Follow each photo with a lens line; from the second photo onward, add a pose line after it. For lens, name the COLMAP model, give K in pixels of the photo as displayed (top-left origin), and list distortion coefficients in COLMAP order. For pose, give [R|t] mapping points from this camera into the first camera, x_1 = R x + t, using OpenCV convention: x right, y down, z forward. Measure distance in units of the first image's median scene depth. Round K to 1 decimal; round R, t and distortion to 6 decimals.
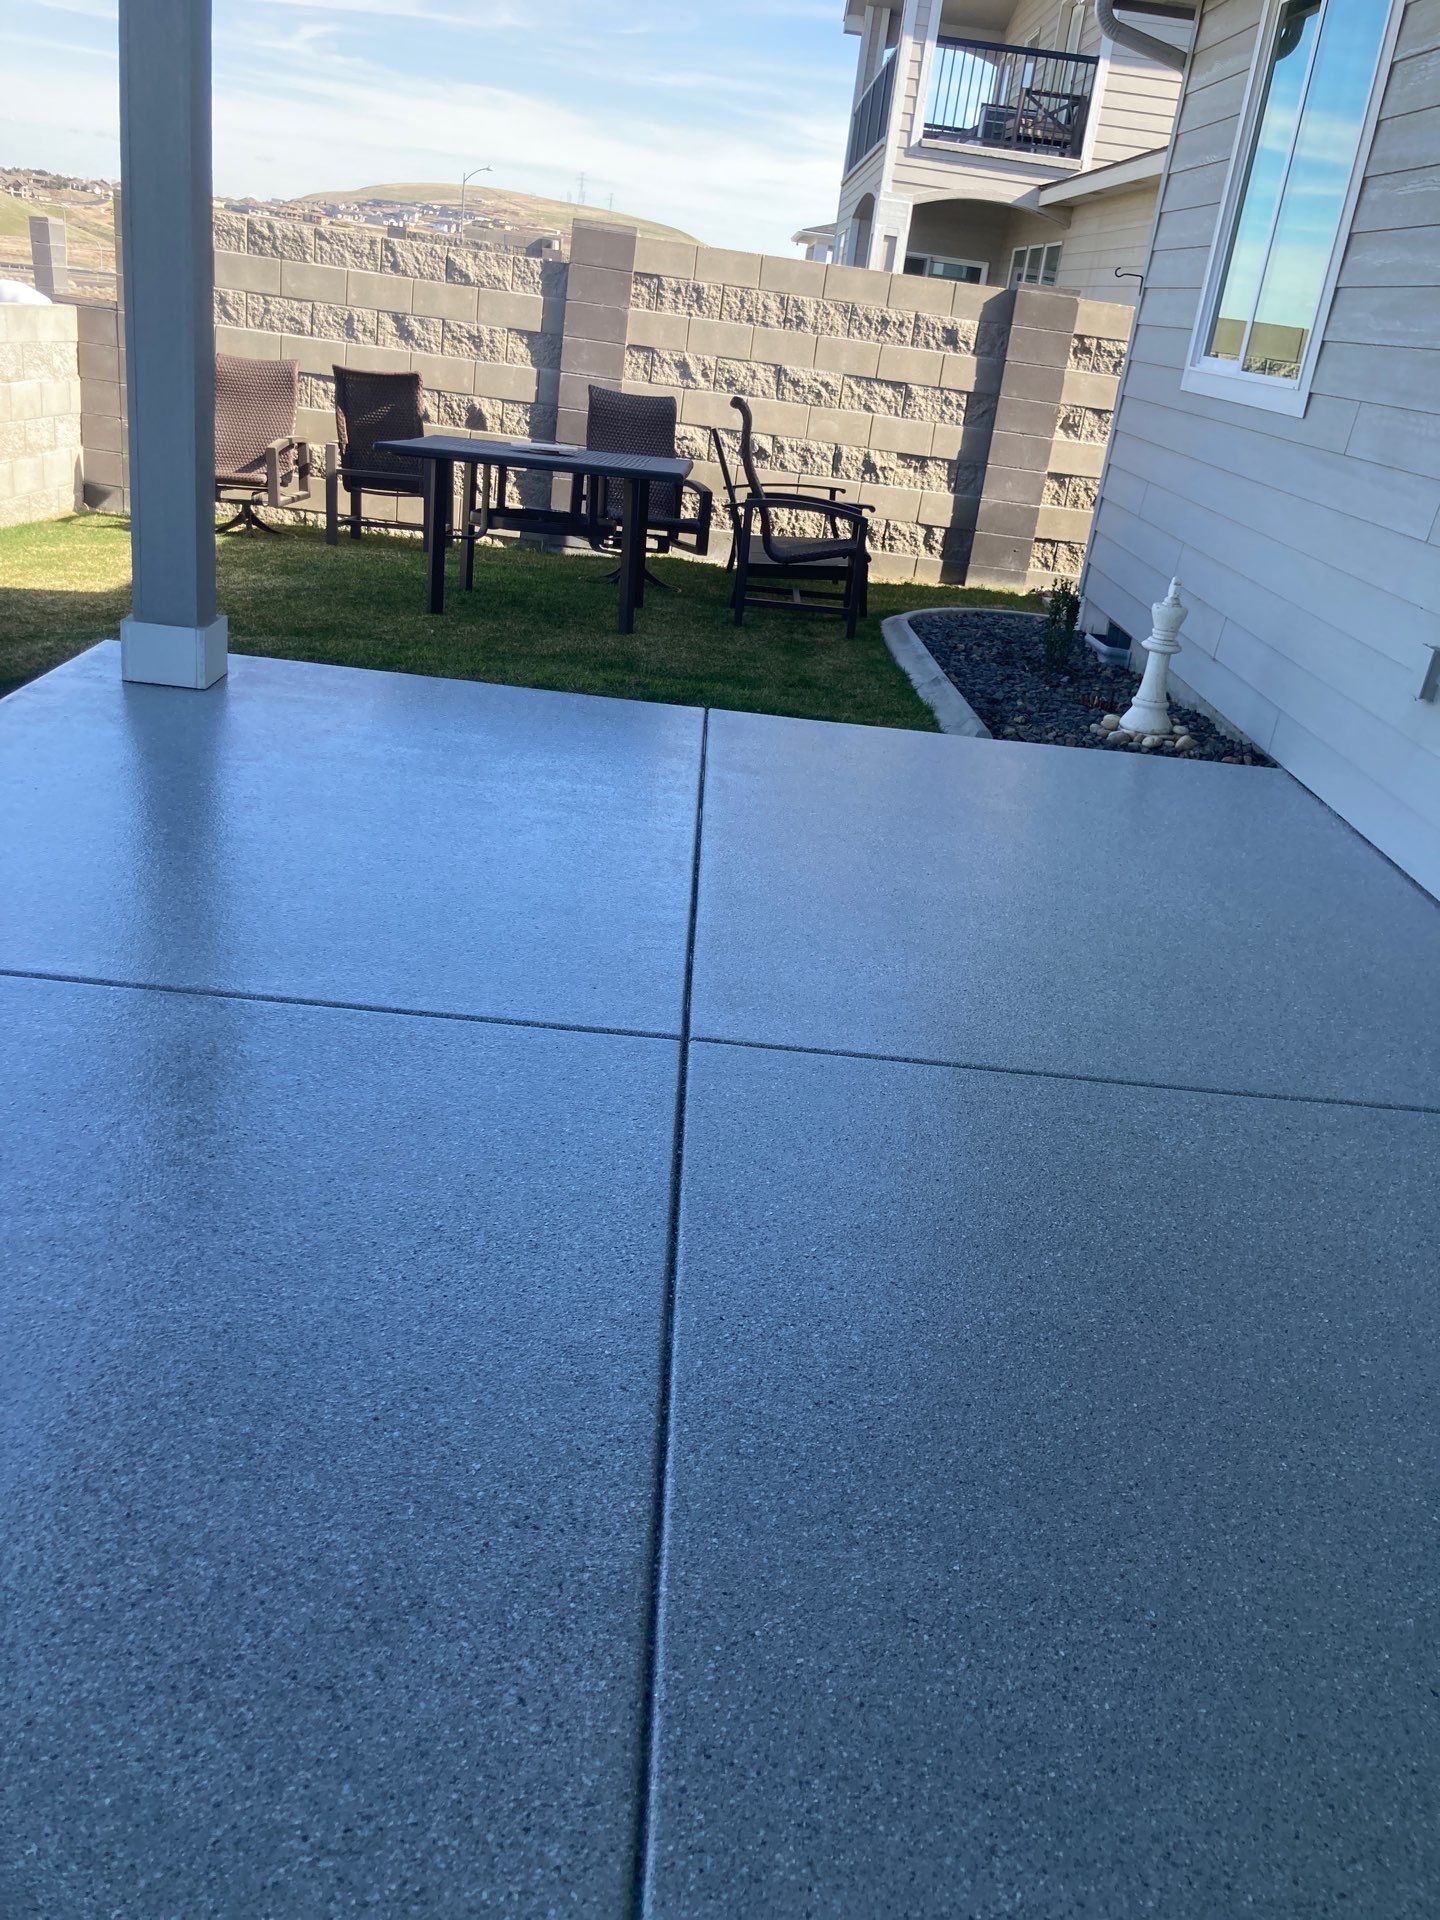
lens RADIAL K [[1601.5, 0, 705.0], [0, 1601.5, 962.1], [0, 0, 1]] dist [-0.005721, 0.012900]
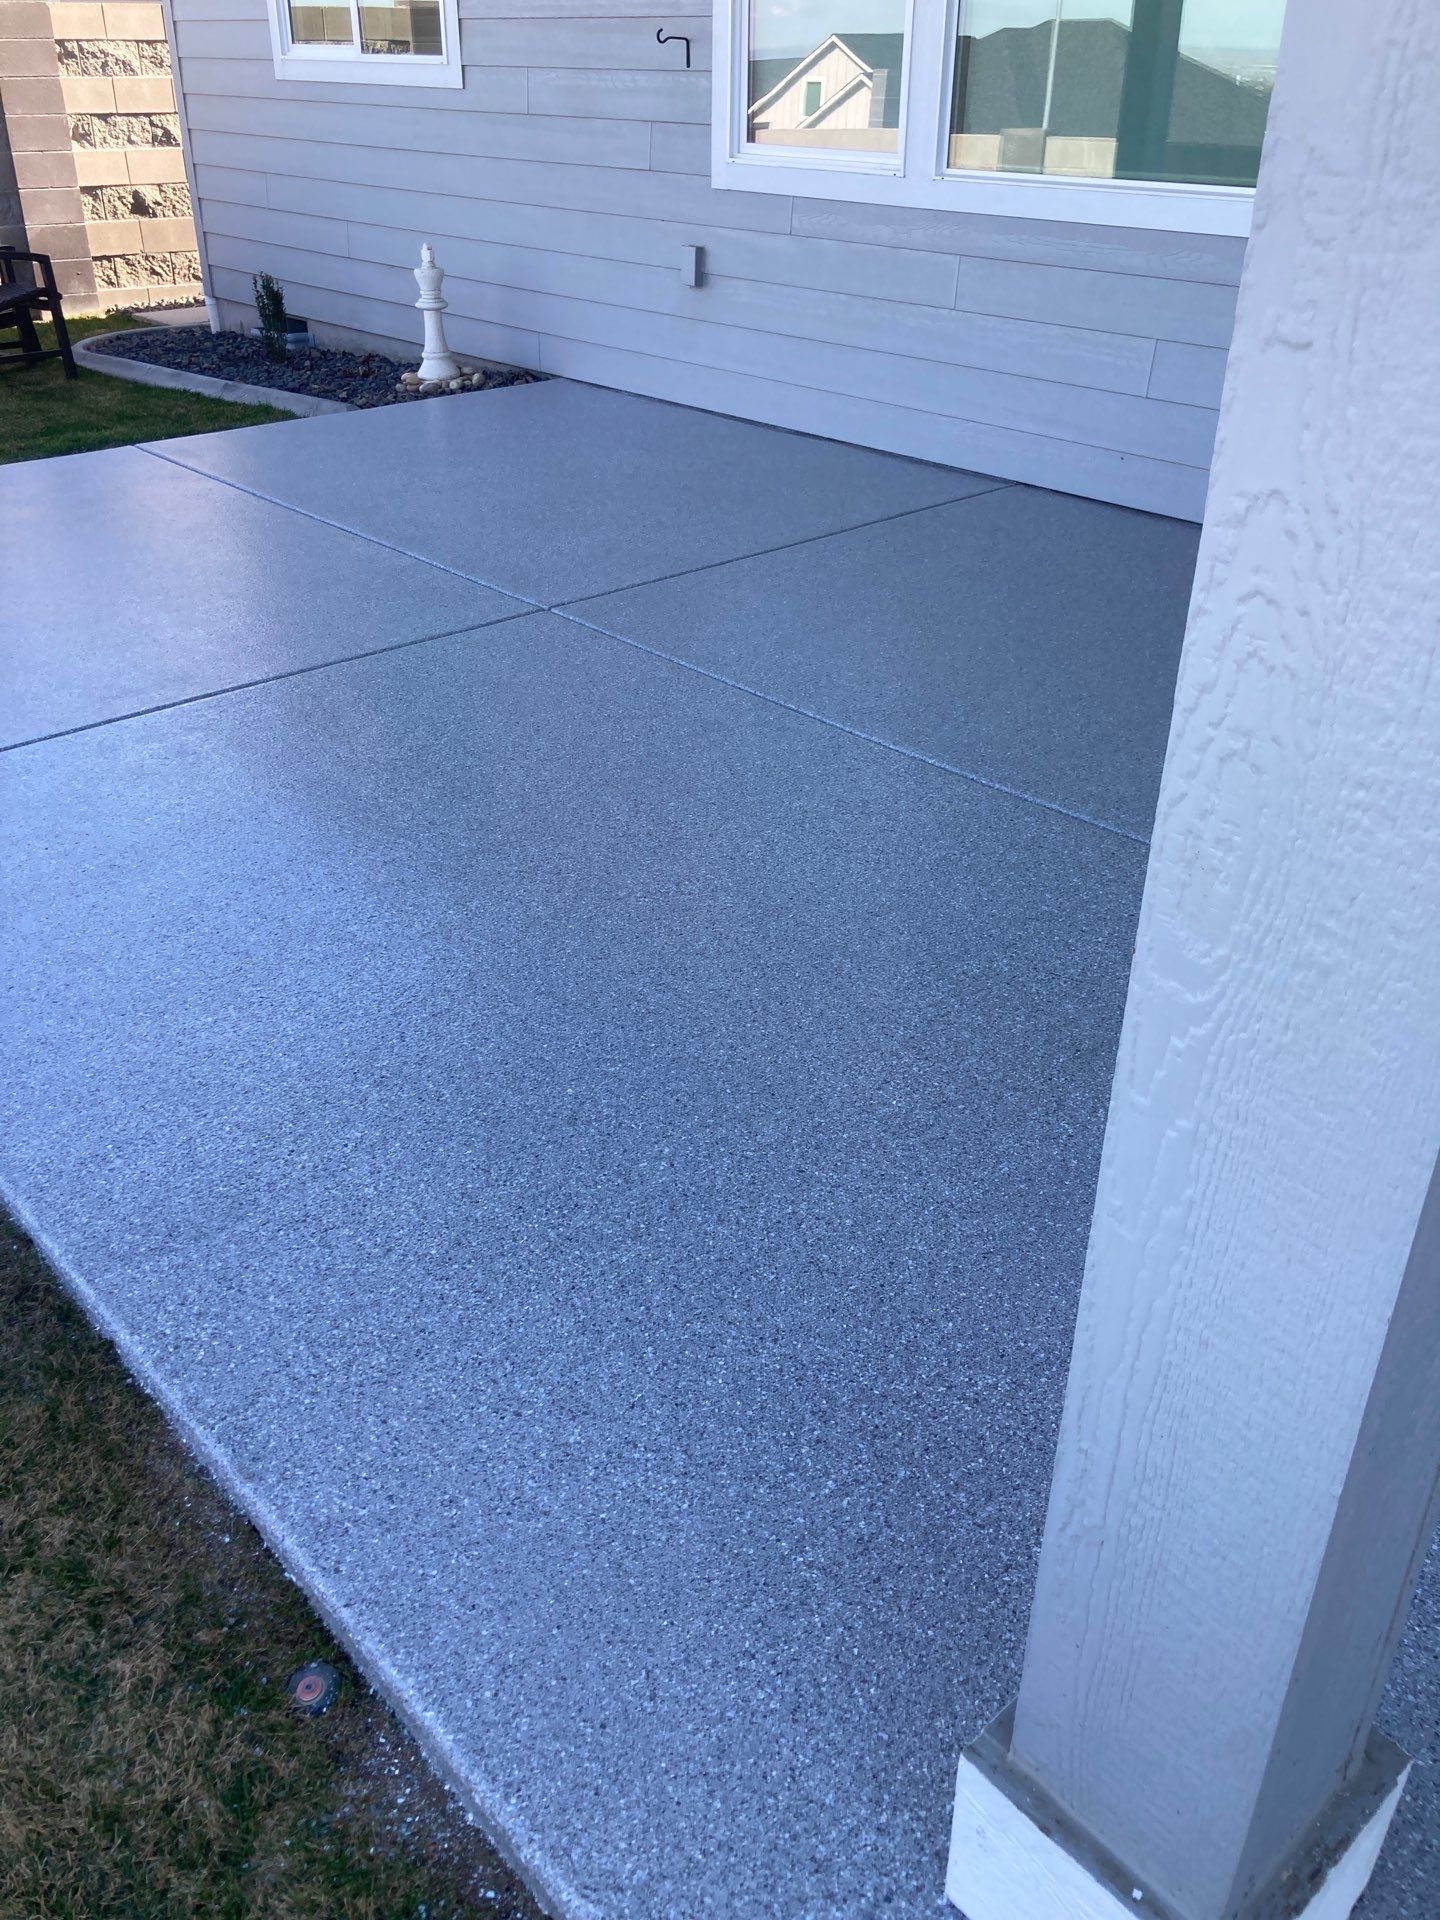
lens RADIAL K [[1601.5, 0, 705.0], [0, 1601.5, 962.1], [0, 0, 1]] dist [-0.005721, 0.012900]
pose [[0.751615, -0.430748, 0.499531, -0.211428], [0.339778, 0.901954, 0.266515, -0.000262], [-0.565355, -0.030587, 0.824281, -0.073827]]
